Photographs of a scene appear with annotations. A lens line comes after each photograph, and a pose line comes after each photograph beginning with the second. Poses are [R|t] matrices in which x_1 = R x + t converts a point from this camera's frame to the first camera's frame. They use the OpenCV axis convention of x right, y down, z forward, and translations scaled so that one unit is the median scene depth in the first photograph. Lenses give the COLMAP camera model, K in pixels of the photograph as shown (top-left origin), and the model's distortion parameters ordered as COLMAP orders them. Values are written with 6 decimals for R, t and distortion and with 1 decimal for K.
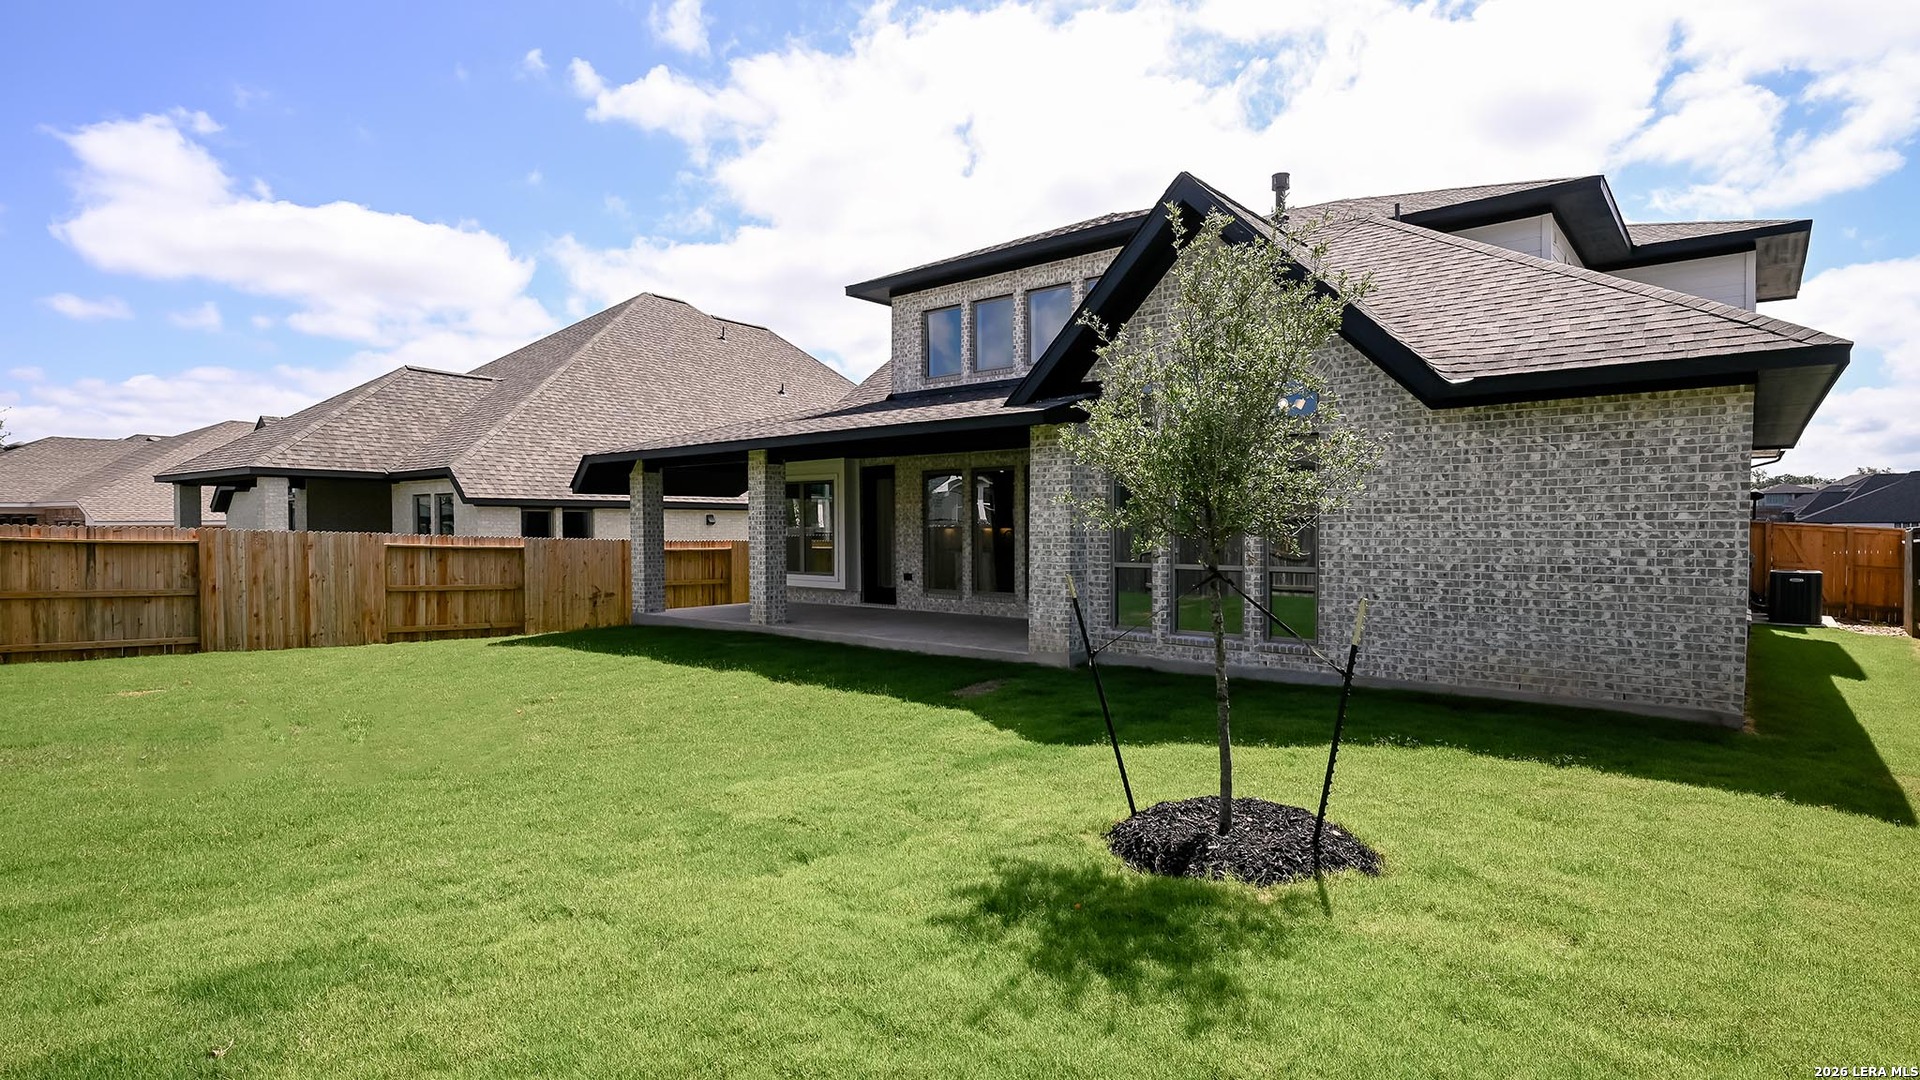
lens RADIAL K [[949.4, 0, 952.4], [0, 949.4, 541.1], [0, 0, 1]] dist [0.020751, 0.000640]
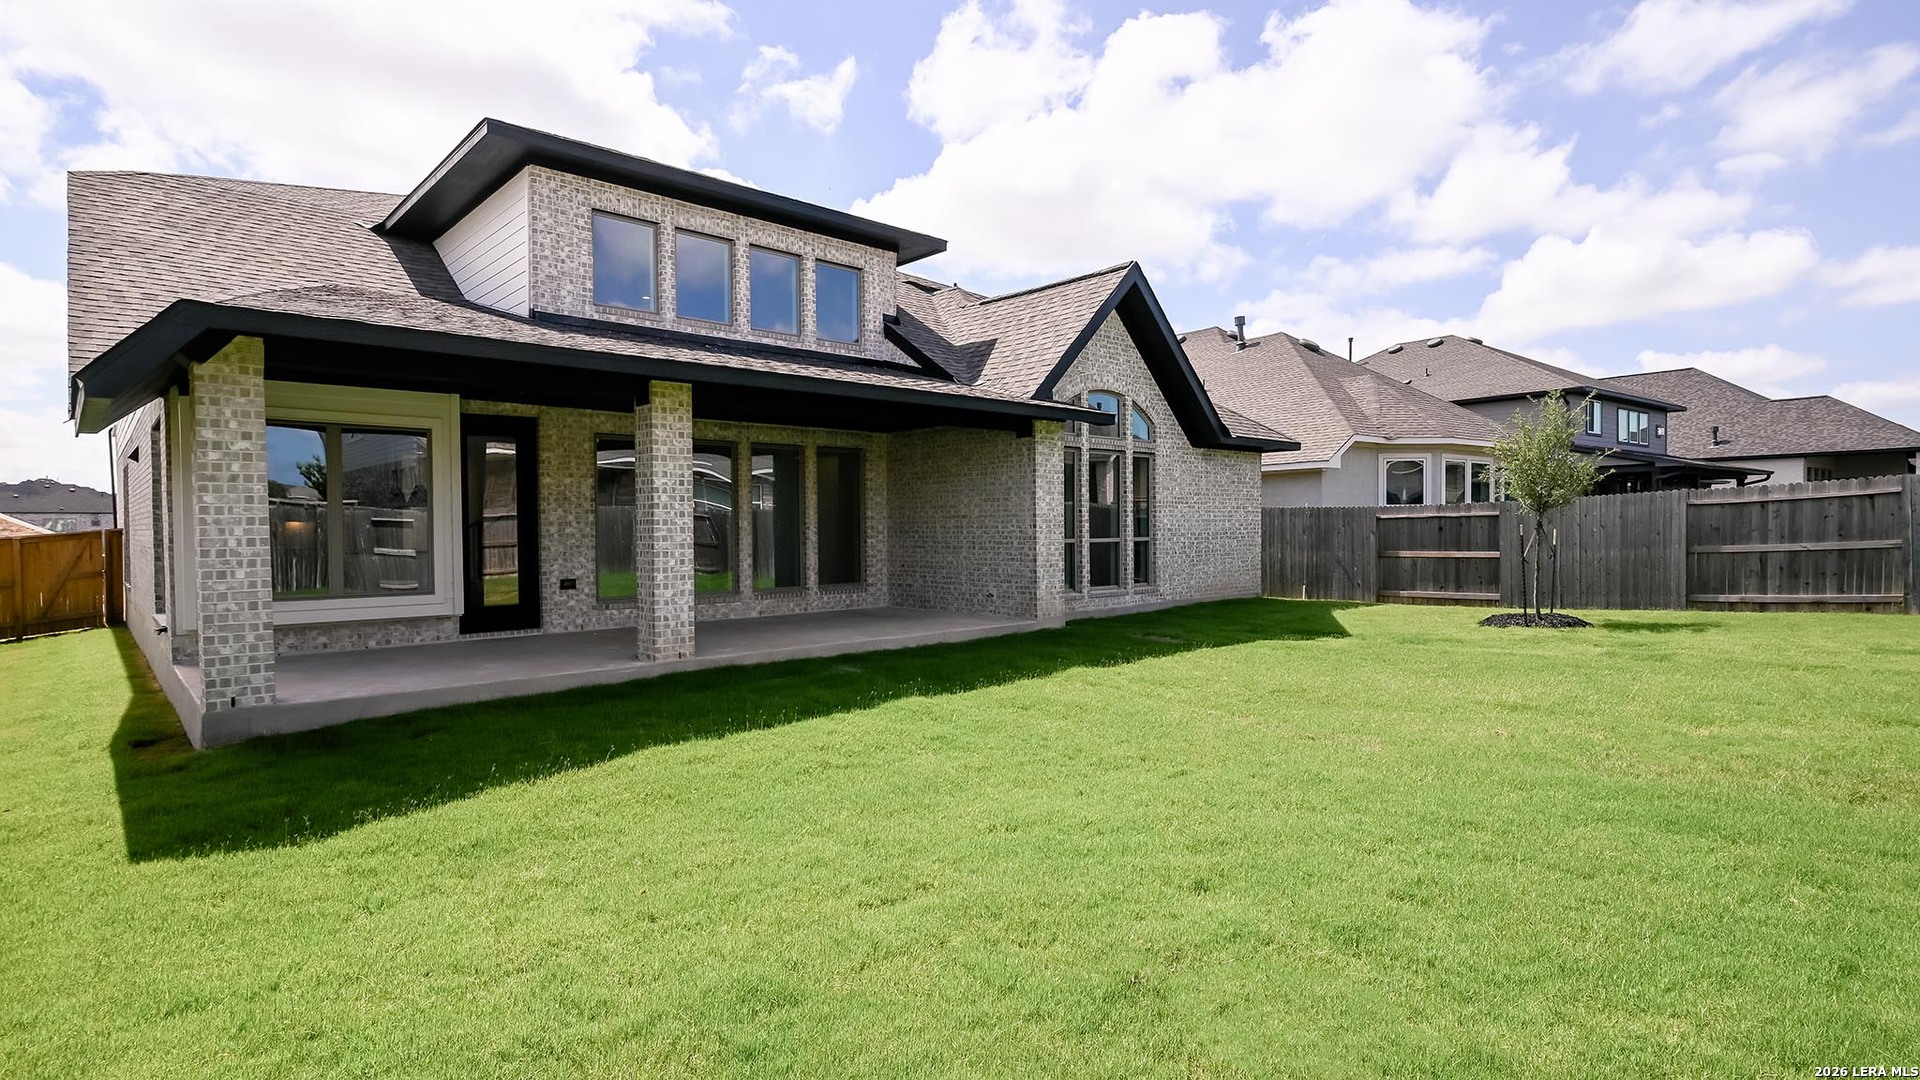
lens RADIAL K [[949.4, 0, 960.7], [0, 949.4, 533.8], [0, 0, 1]] dist [0.020751, 0.000640]
pose [[0.120230, -0.004479, 0.992736, -0.799071], [0.023188, 0.999730, 0.001702, 0.007658], [-0.992475, 0.022815, 0.120302, 0.731271]]
